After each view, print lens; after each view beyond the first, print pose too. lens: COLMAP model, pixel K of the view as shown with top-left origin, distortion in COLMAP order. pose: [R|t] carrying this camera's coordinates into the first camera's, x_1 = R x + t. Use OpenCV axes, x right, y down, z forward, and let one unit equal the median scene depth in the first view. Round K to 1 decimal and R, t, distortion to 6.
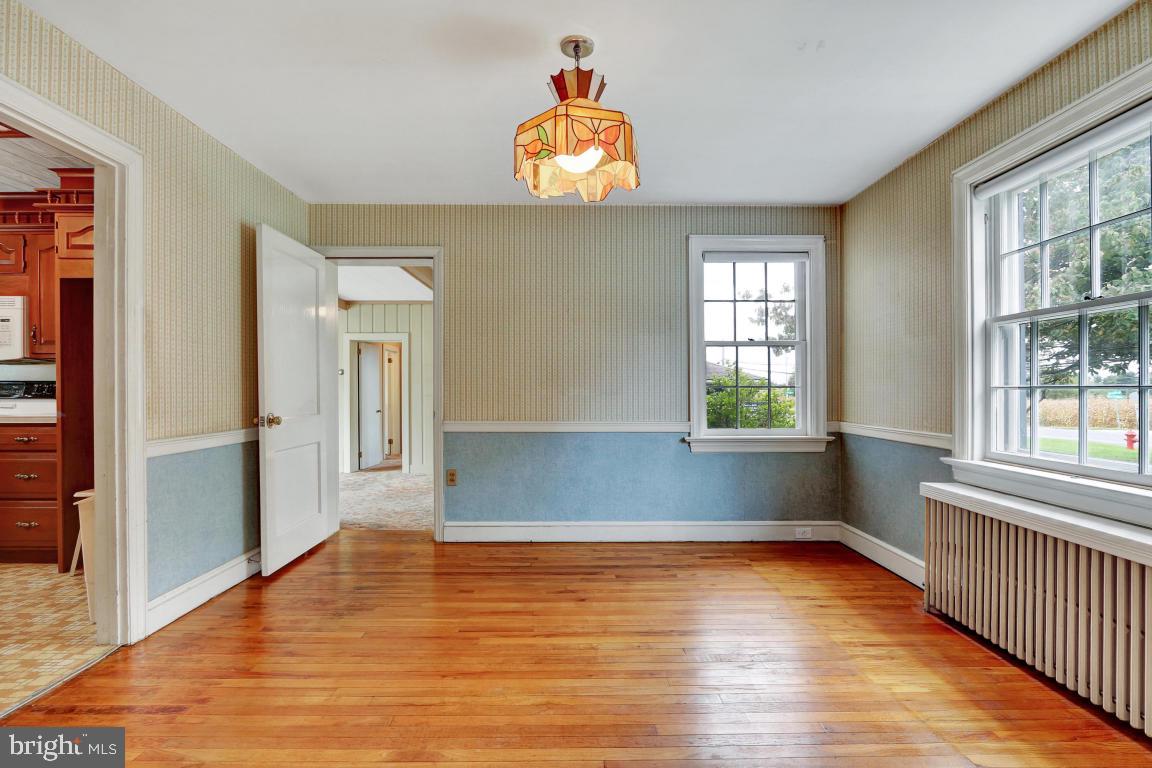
lens RADIAL K [[570.7, 0, 576.0], [0, 570.7, 388.3], [0, 0, 1]] dist [-0.019177, 0.000007]
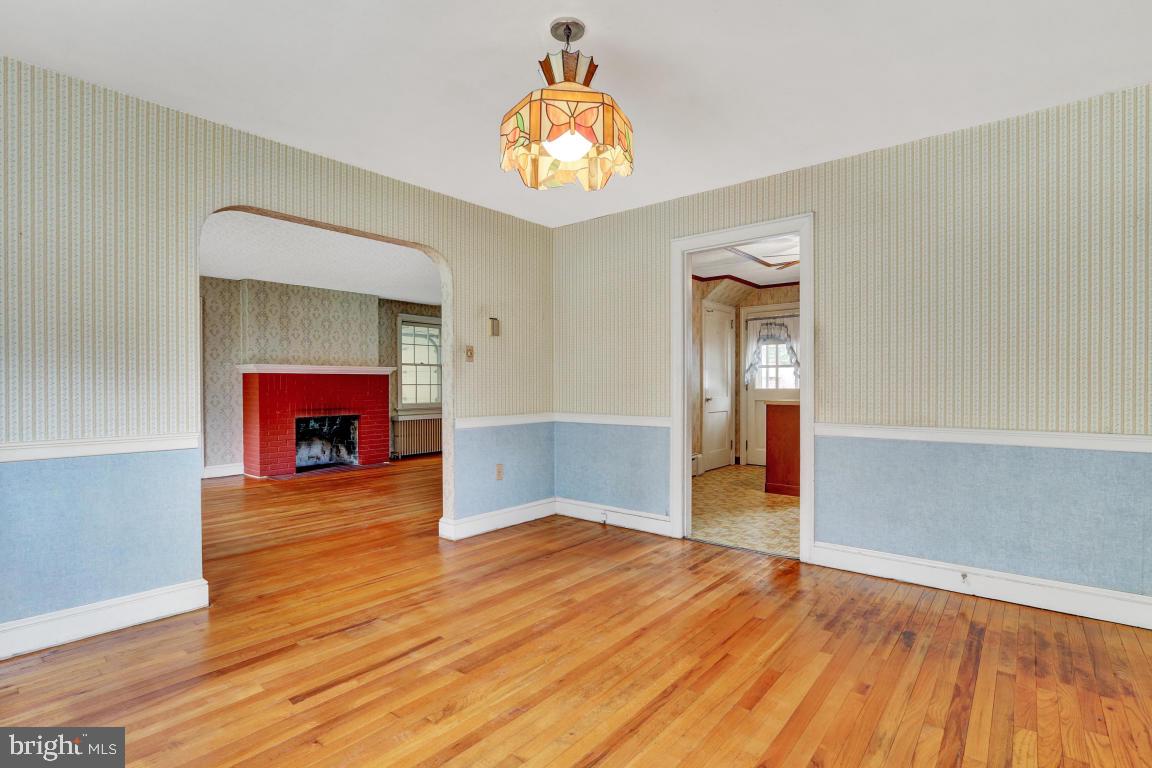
lens RADIAL K [[532.7, 0, 574.0], [0, 532.7, 385.1], [0, 0, 1]] dist [-0.015850, 0.000112]
pose [[-0.655810, -0.000529, -0.754926, 0.374322], [0.000991, 0.999998, -0.001562, 0.001876], [0.754925, -0.001773, -0.655808, 0.870592]]
